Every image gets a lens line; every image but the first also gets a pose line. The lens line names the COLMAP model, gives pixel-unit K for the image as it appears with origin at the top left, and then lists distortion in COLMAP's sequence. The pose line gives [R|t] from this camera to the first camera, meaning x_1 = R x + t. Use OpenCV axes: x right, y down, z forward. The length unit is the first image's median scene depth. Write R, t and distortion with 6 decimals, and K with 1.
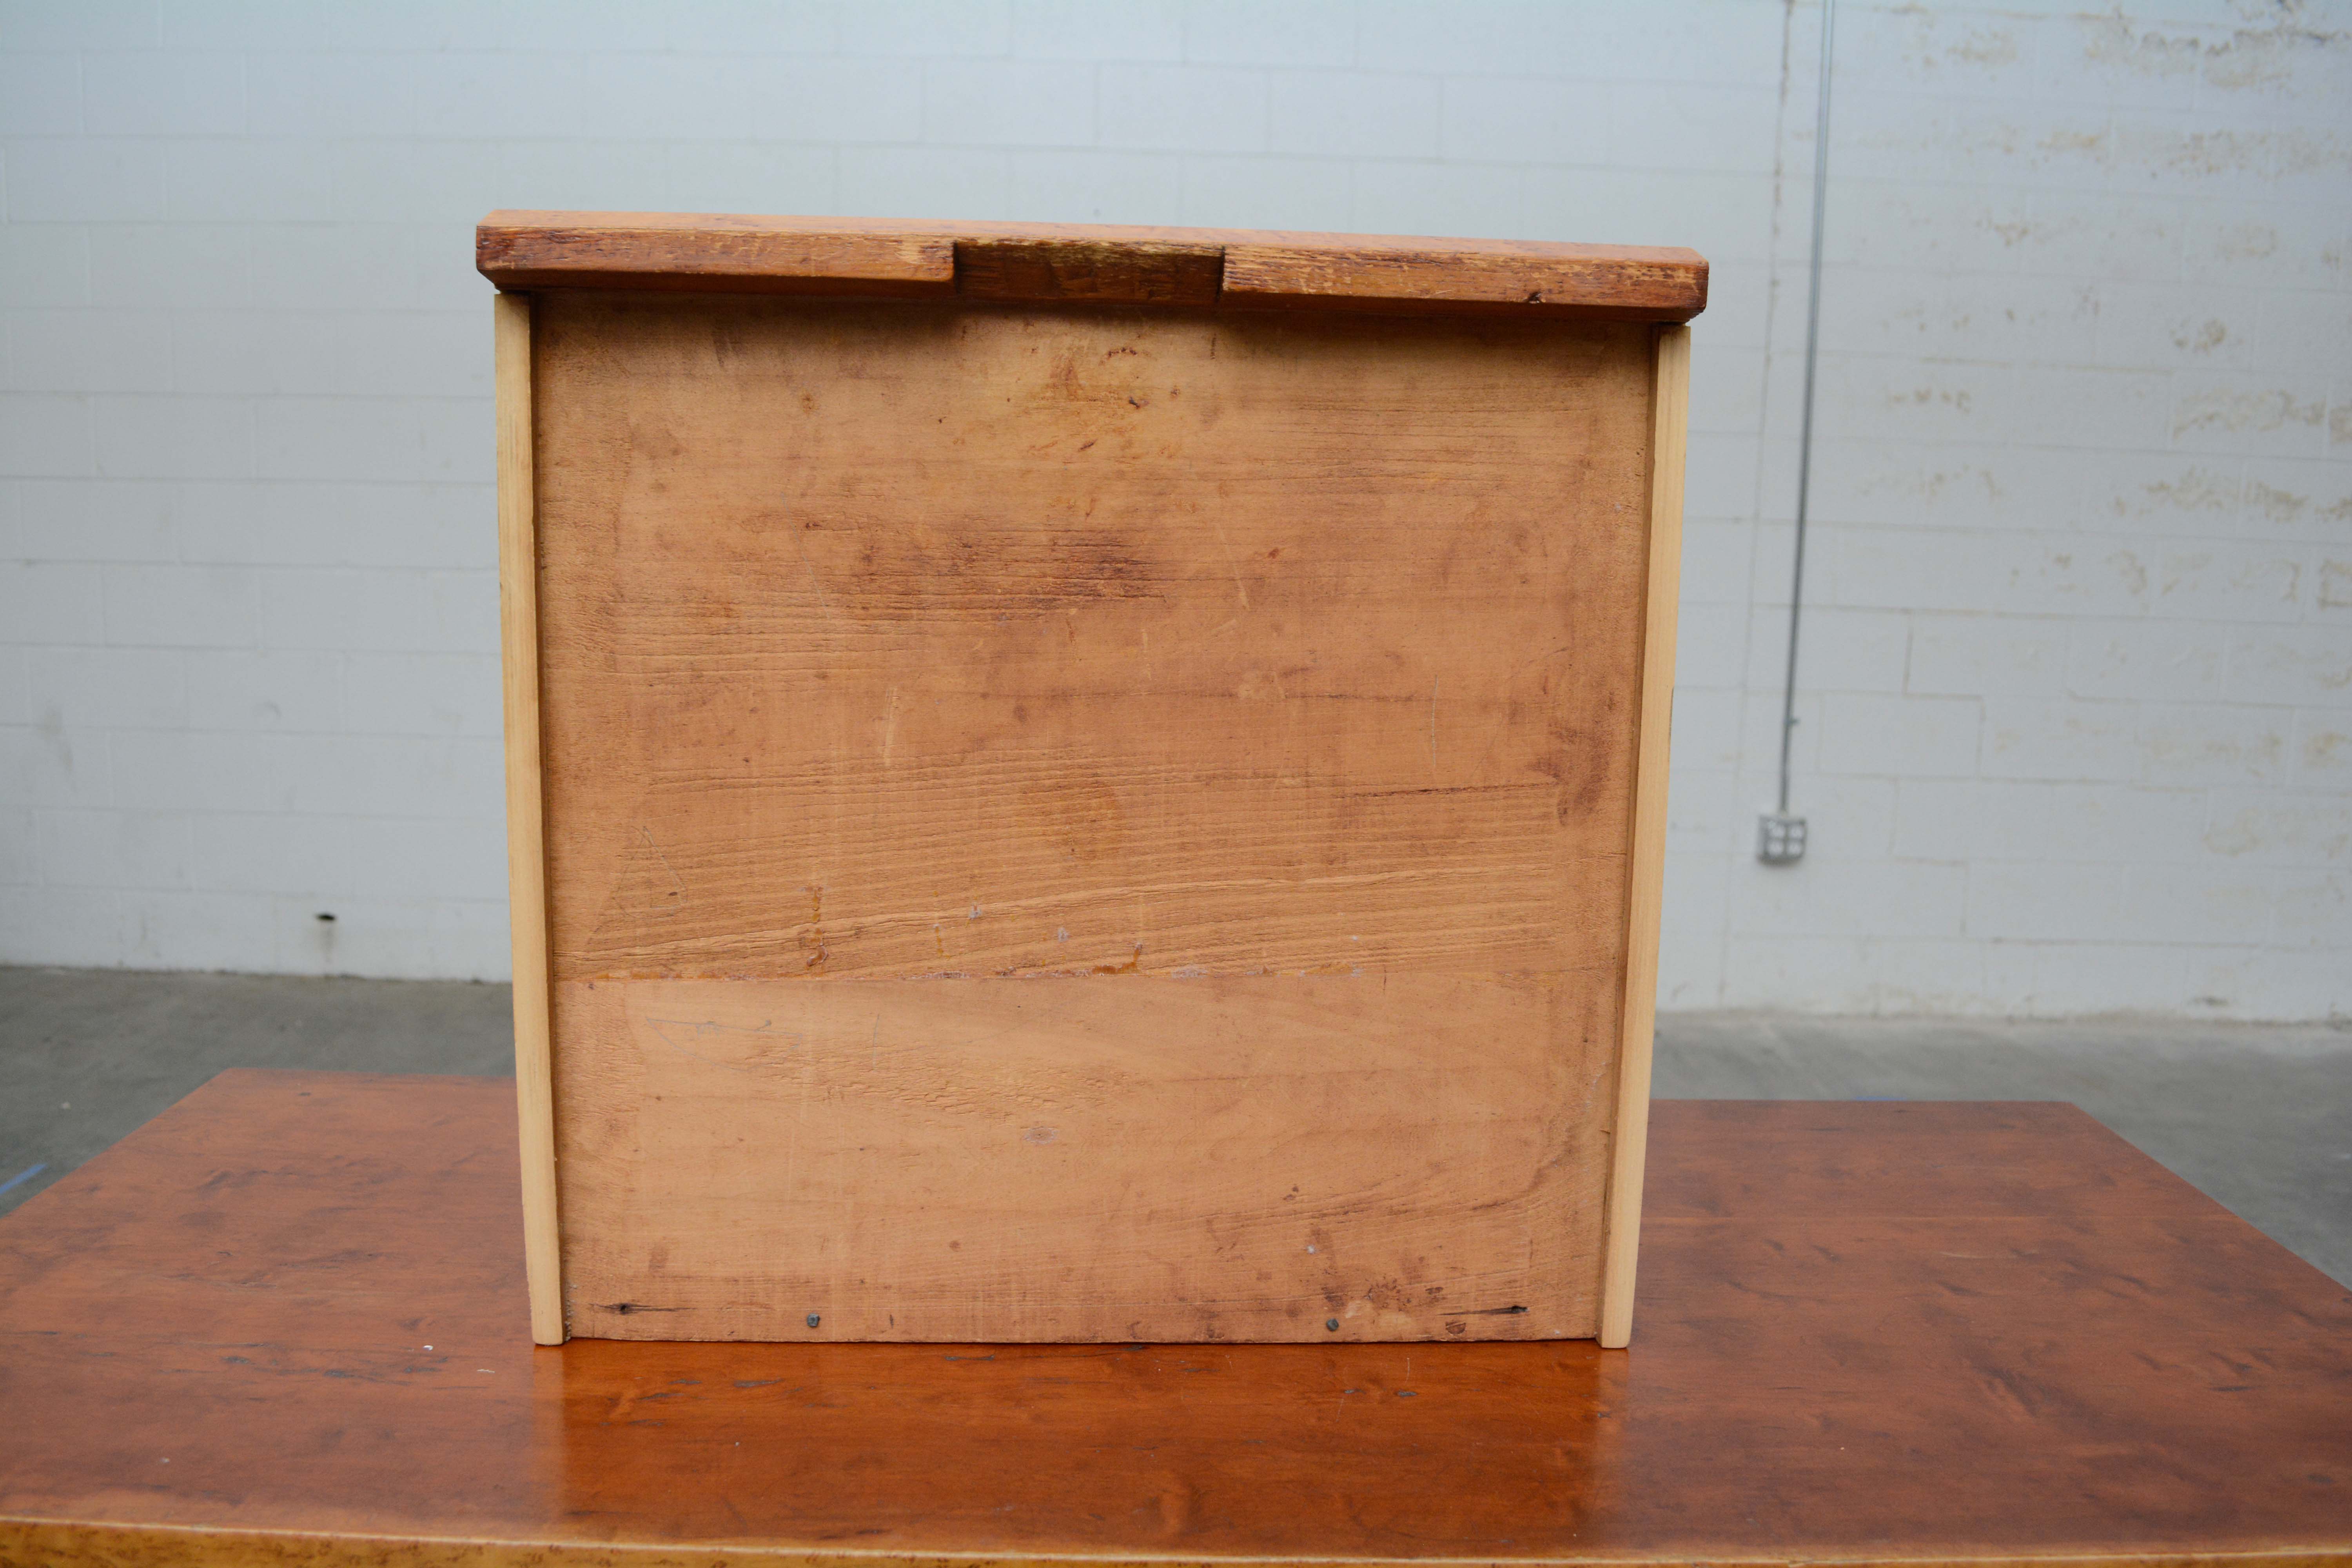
lens RADIAL K [[1878.3, 0, 1170.0], [0, 1878.3, 773.8], [0, 0, 1]] dist [-0.080118, 0.007577]
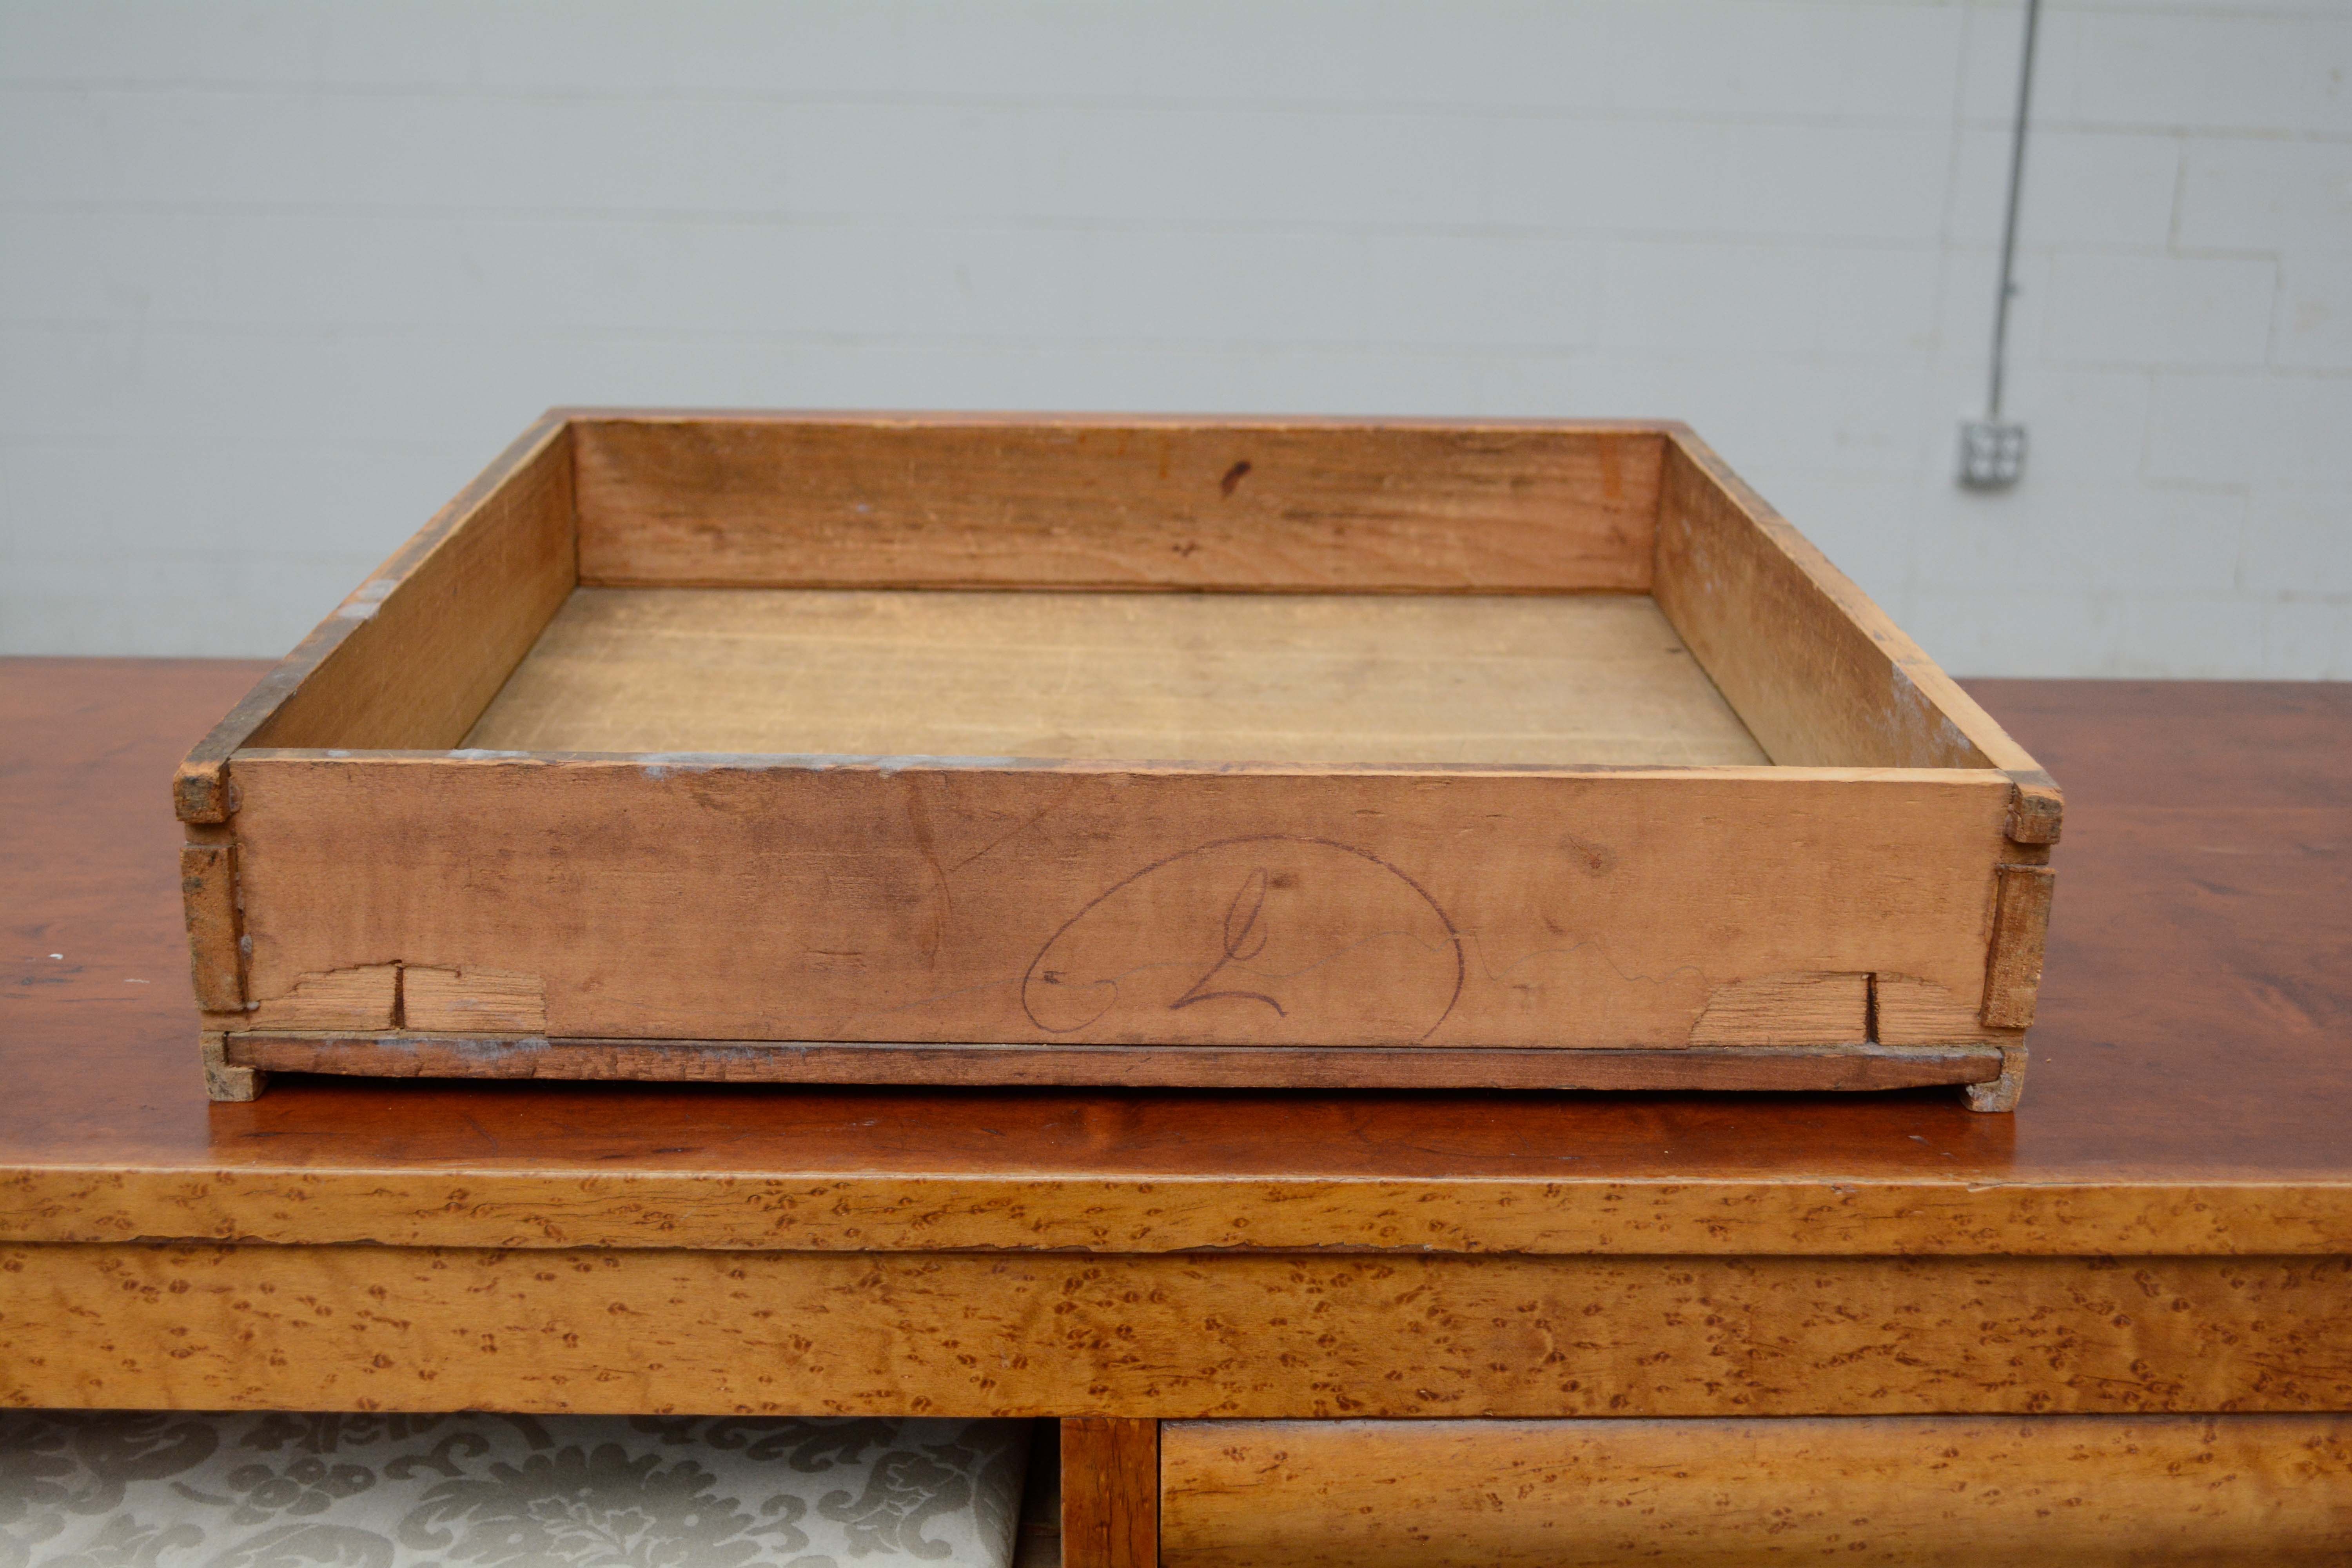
lens RADIAL K [[2568.8, 0, 1163.5], [0, 2568.8, 775.0], [0, 0, 1]] dist [-0.056790, 0.016695]
pose [[0.999958, -0.008132, 0.004176, 0.016374], [0.007468, 0.990141, 0.139872, 0.092507], [-0.005272, -0.139835, 0.990161, 0.033455]]
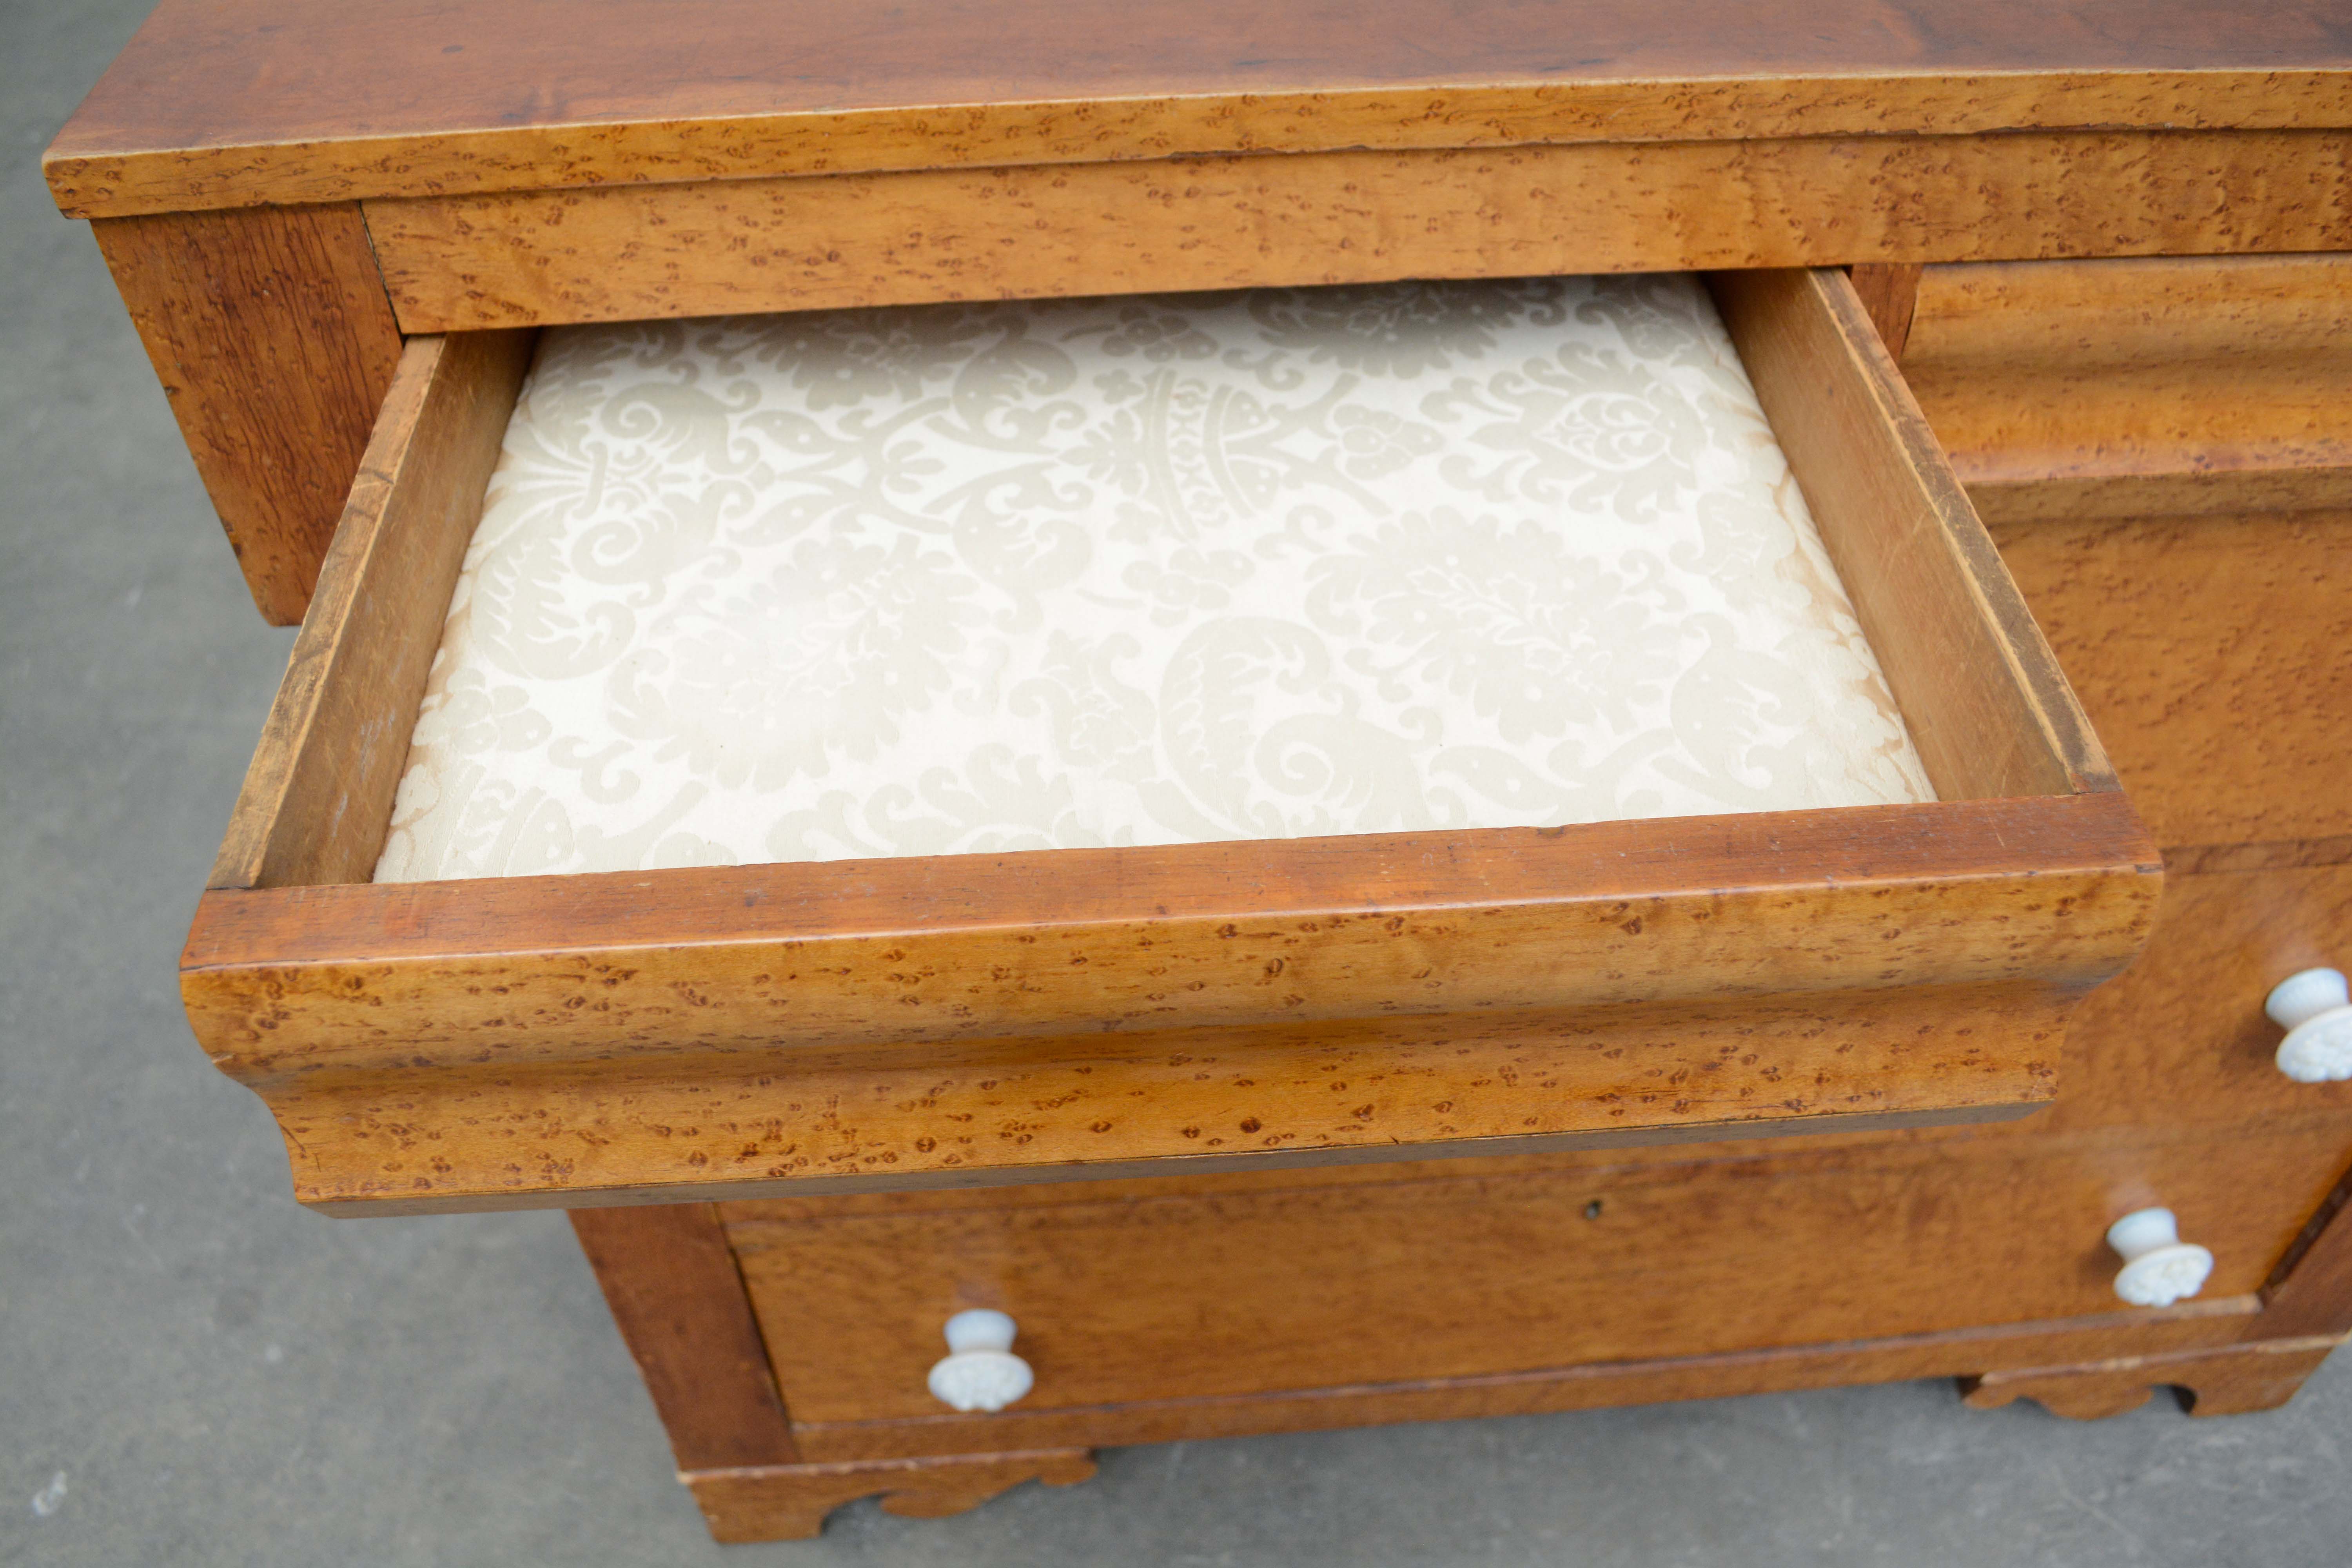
lens RADIAL K [[1929.5, 0, 1171.9], [0, 1929.5, 773.7], [0, 0, 1]] dist [-0.080676, 0.008770]
pose [[0.997845, -0.062985, 0.018401, -0.279923], [0.039530, 0.800837, 0.597576, 0.094352], [-0.052375, -0.595561, 0.801601, 0.062077]]
